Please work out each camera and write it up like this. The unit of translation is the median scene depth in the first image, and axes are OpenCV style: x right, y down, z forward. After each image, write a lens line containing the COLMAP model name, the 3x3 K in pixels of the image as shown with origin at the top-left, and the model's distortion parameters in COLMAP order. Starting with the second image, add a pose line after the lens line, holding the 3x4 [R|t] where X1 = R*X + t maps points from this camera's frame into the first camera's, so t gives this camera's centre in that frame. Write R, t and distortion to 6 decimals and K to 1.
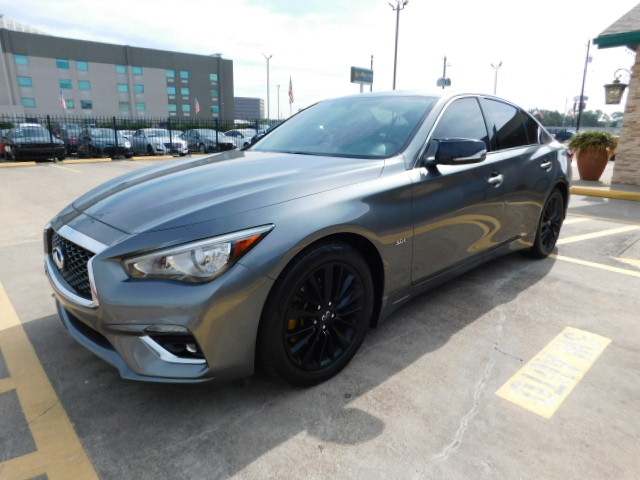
lens RADIAL K [[421.7, 0, 334.2], [0, 421.7, 244.4], [0, 0, 1]] dist [-0.048780, 0.035178]
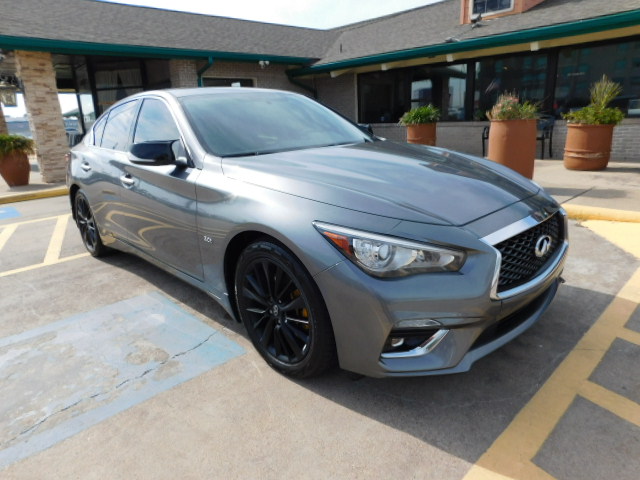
lens RADIAL K [[421.7, 0, 320.1], [0, 421.7, 239.6], [0, 0, 1]] dist [-0.048780, 0.035178]
pose [[0.010101, -0.290042, 0.956961, -0.991485], [0.314451, 0.909380, 0.272302, -0.255921], [-0.949220, 0.298167, 0.100390, 0.858125]]
